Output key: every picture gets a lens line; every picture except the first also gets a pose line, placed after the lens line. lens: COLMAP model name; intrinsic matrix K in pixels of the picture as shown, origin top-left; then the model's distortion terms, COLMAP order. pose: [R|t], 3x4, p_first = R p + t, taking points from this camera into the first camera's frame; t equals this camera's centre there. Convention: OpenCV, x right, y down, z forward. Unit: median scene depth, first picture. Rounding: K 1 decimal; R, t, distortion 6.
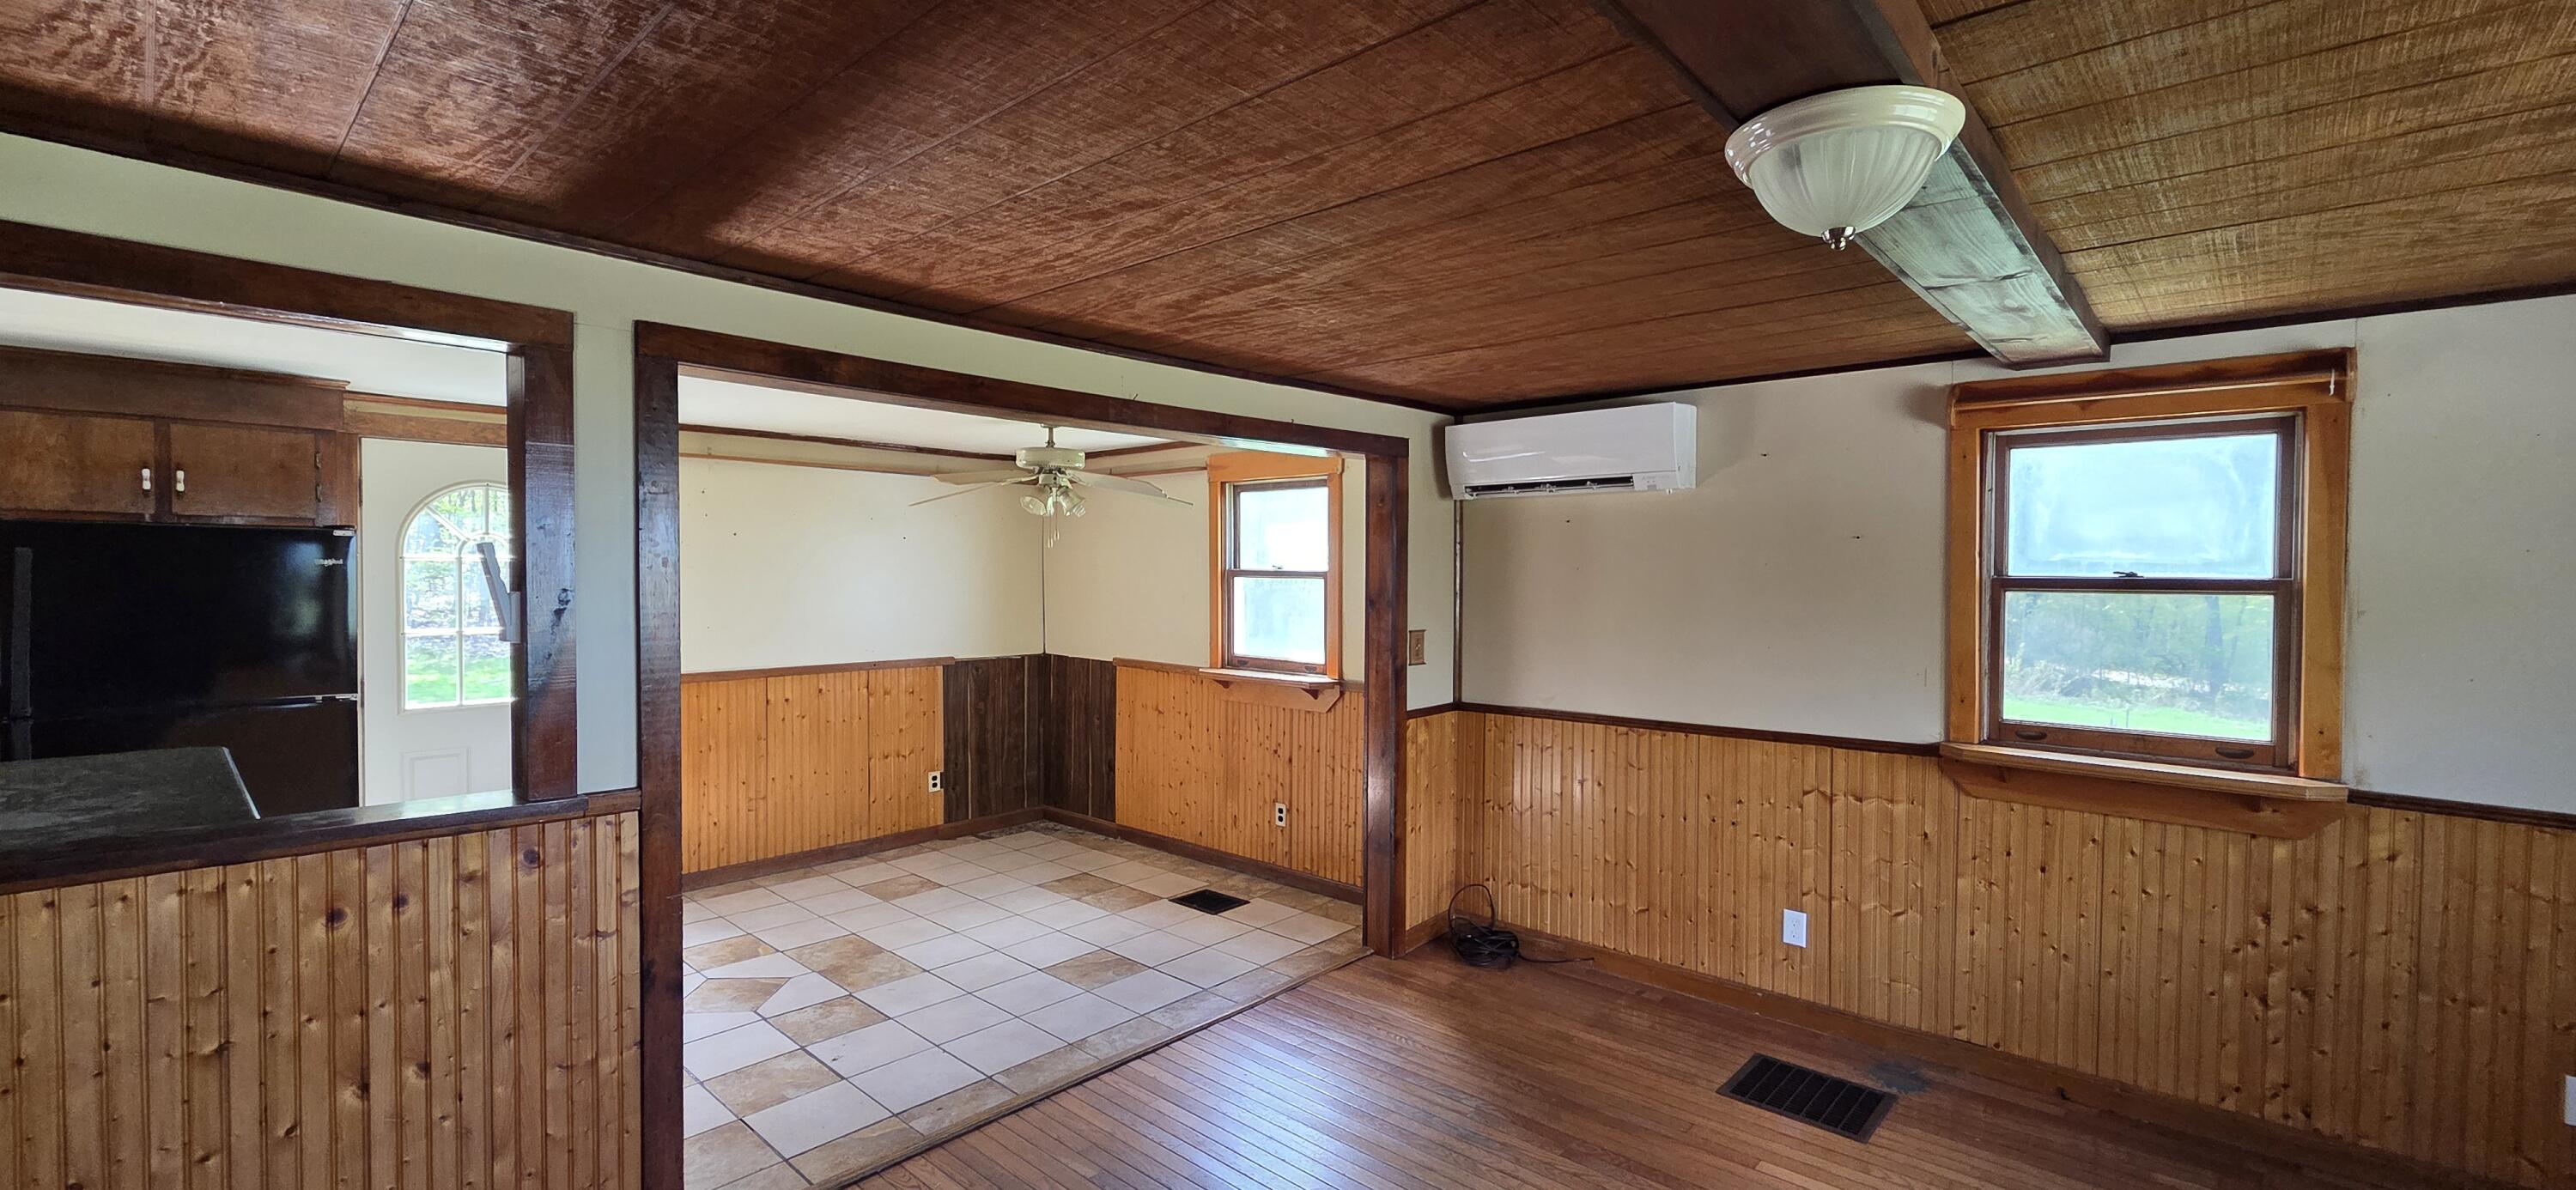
lens RADIAL K [[1054.1, 0, 1284.6], [0, 1054.1, 594.4], [0, 0, 1]] dist [-0.000859, -0.000257]
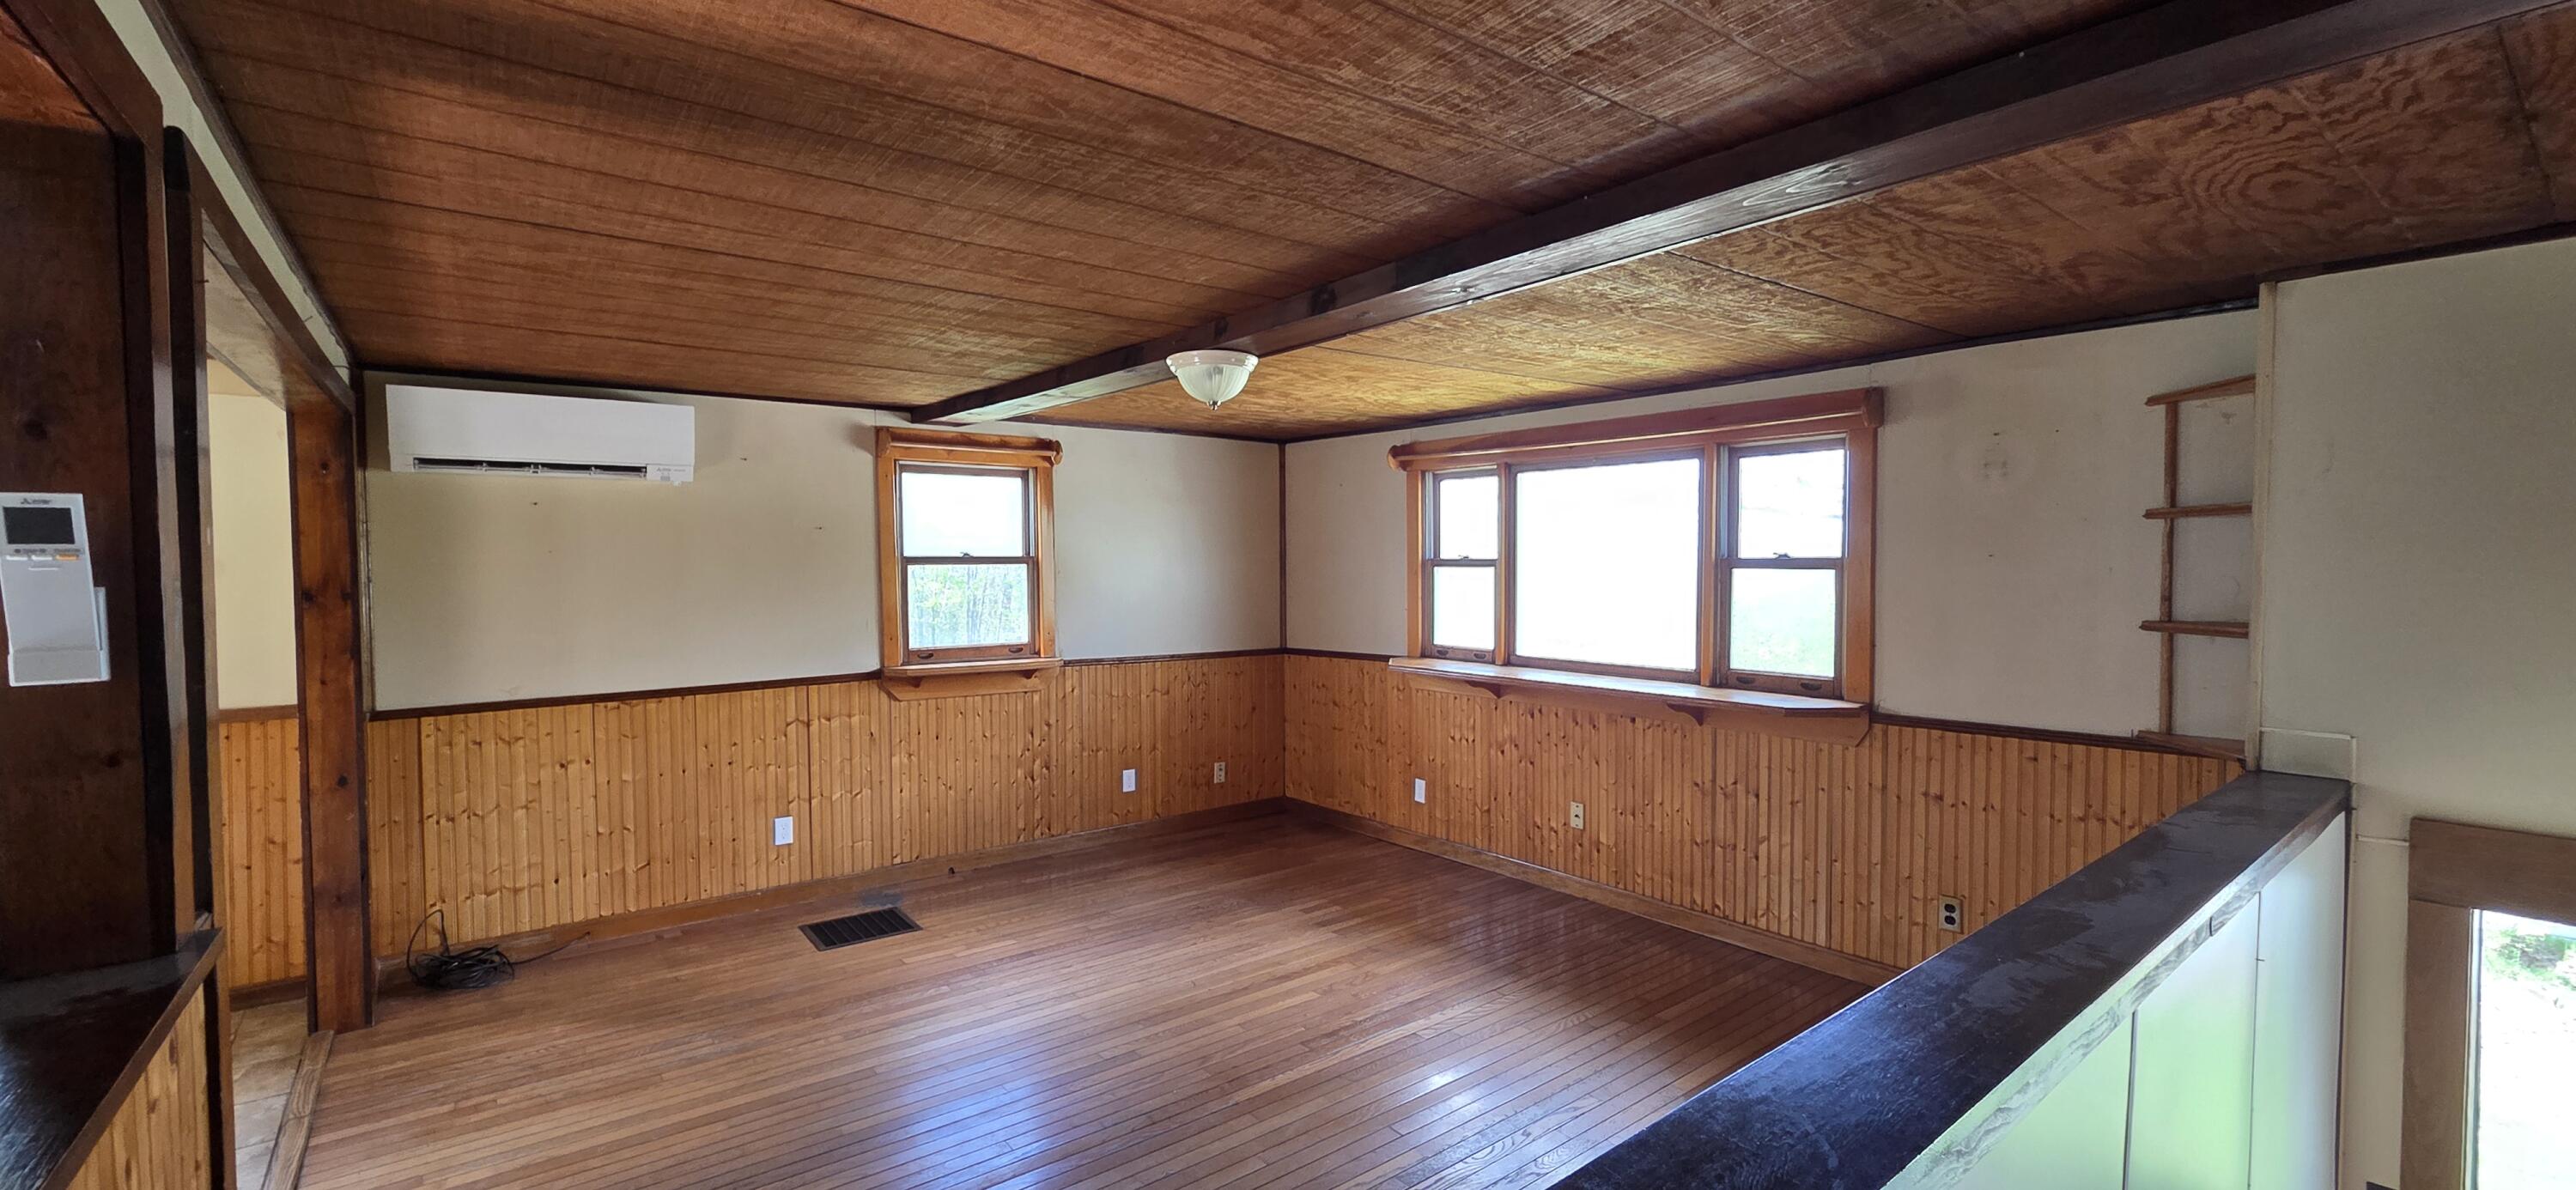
lens RADIAL K [[1054.1, 0, 1283.3], [0, 1054.1, 590.6], [0, 0, 1]] dist [-0.000859, -0.000257]
pose [[0.170596, -0.037256, 0.984636, -0.715811], [0.030825, 0.998998, 0.032459, 0.000957], [-0.984859, 0.024814, 0.171574, 0.185913]]
